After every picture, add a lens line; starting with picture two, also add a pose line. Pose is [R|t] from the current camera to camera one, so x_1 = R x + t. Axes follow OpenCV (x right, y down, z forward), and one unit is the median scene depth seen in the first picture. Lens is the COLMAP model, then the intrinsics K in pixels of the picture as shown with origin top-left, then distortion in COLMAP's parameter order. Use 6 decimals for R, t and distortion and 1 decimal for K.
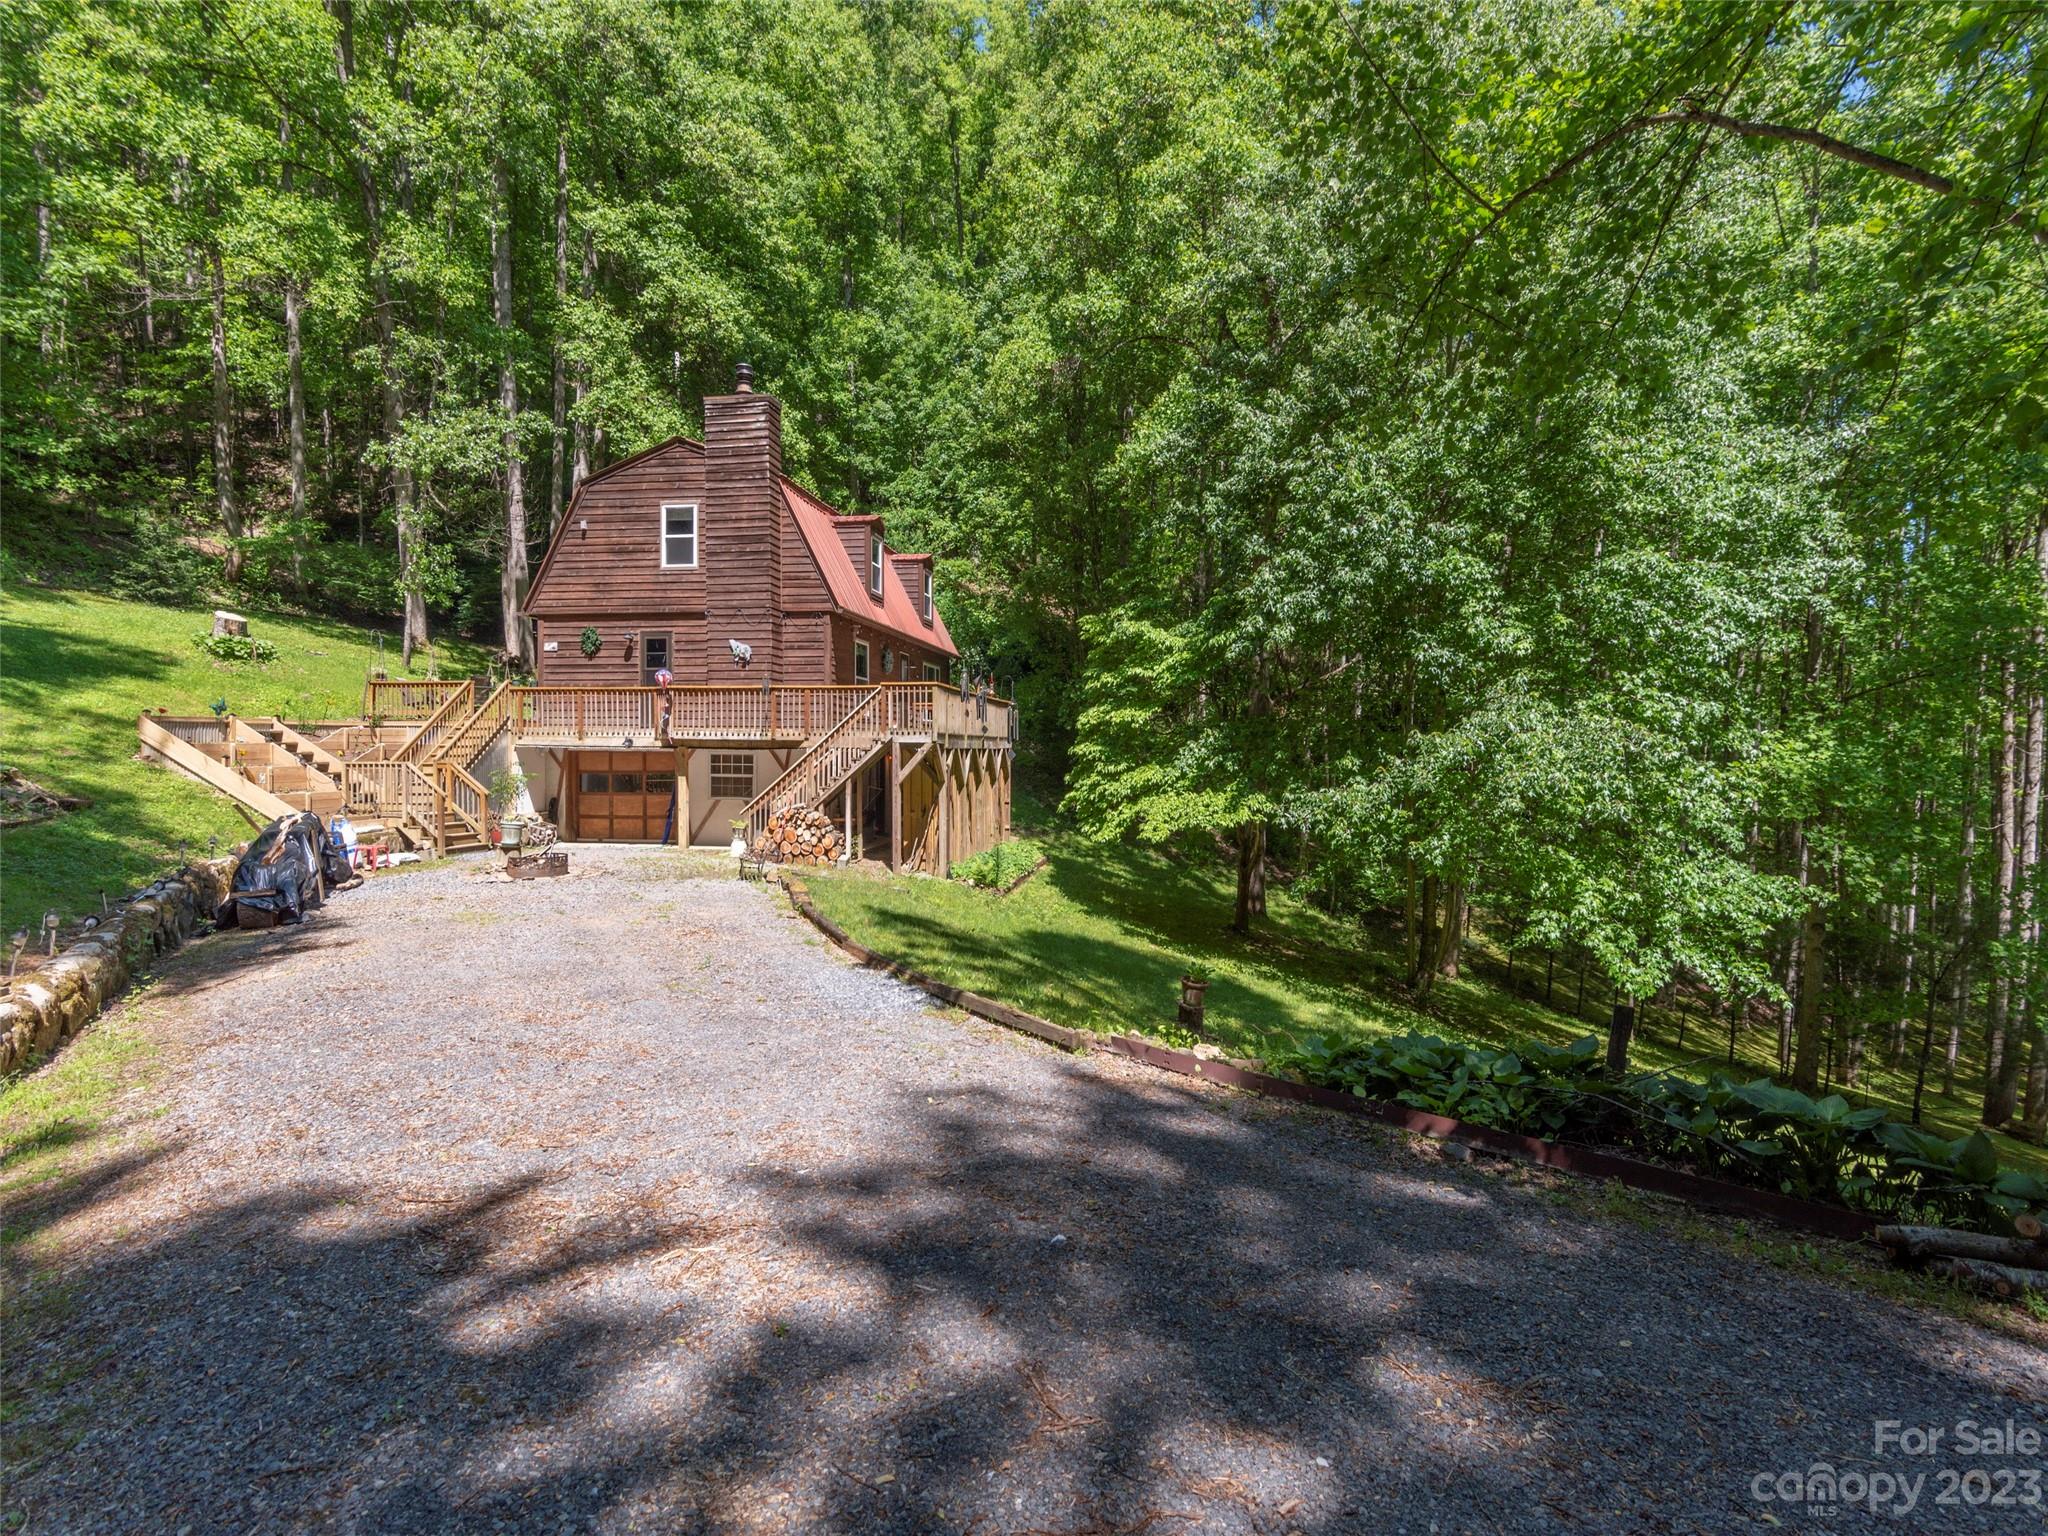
lens RADIAL K [[1024.5, 0, 1014.8], [0, 1024.5, 753.1], [0, 0, 1]] dist [0.015535, -0.005215]
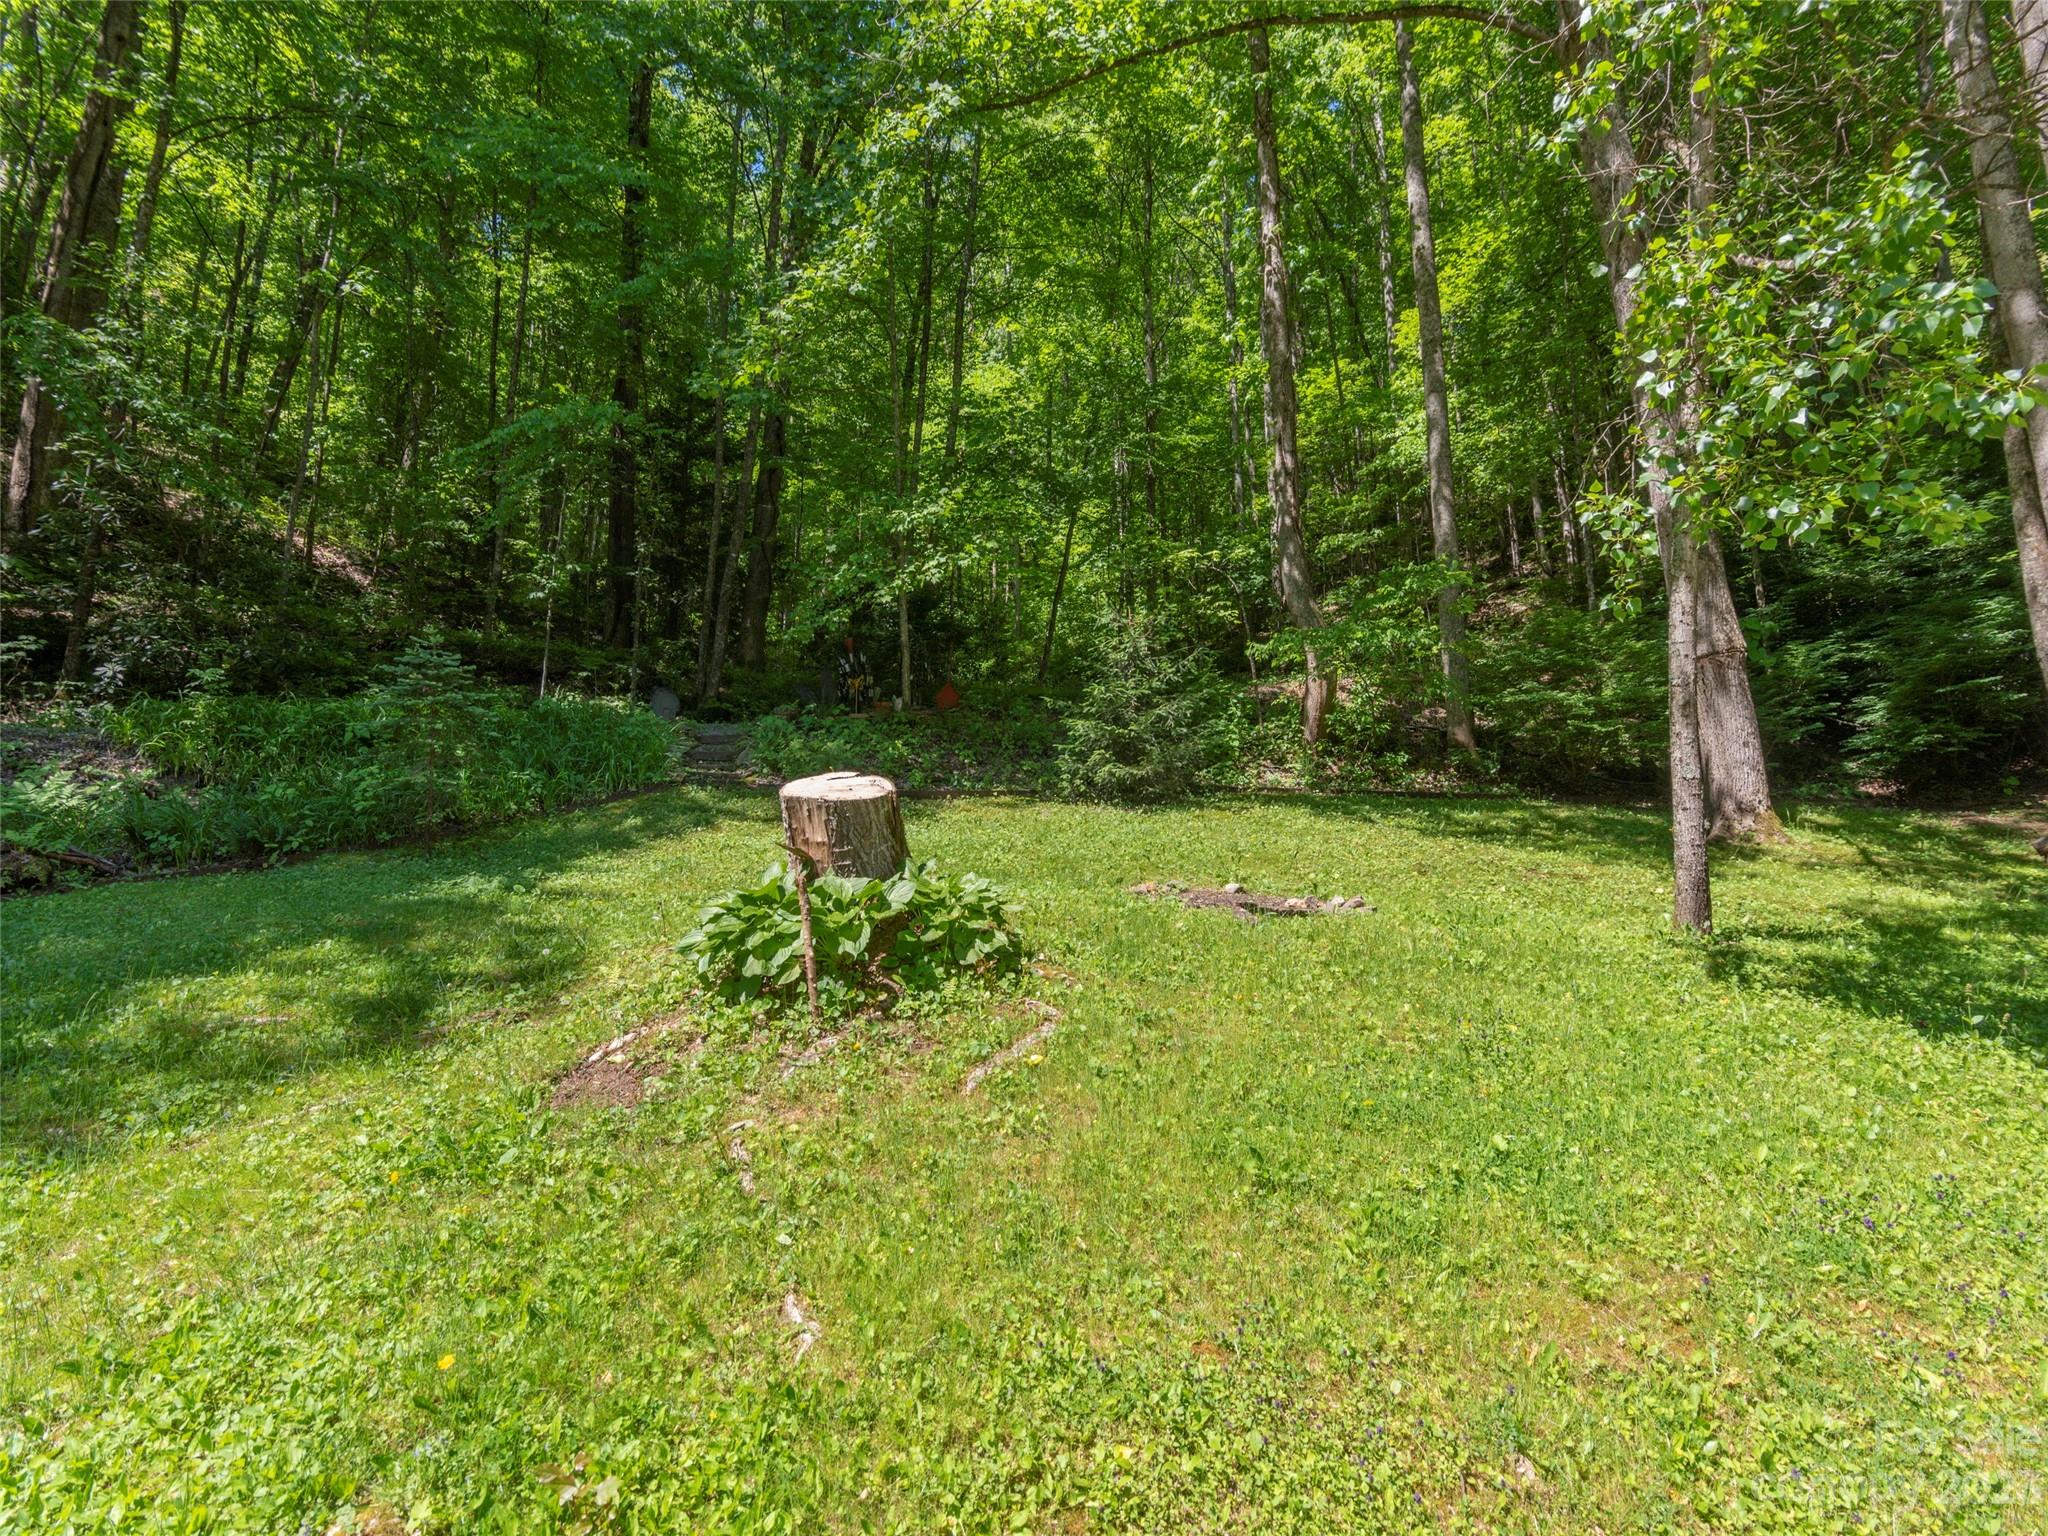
lens RADIAL K [[1024.5, 0, 1010.6], [0, 1024.5, 778.6], [0, 0, 1]] dist [0.015535, -0.005215]
pose [[0.410129, -0.153697, -0.898983, -0.388532], [-0.002550, 0.985501, -0.169652, -0.067217], [0.912024, 0.071872, 0.403791, 0.673310]]
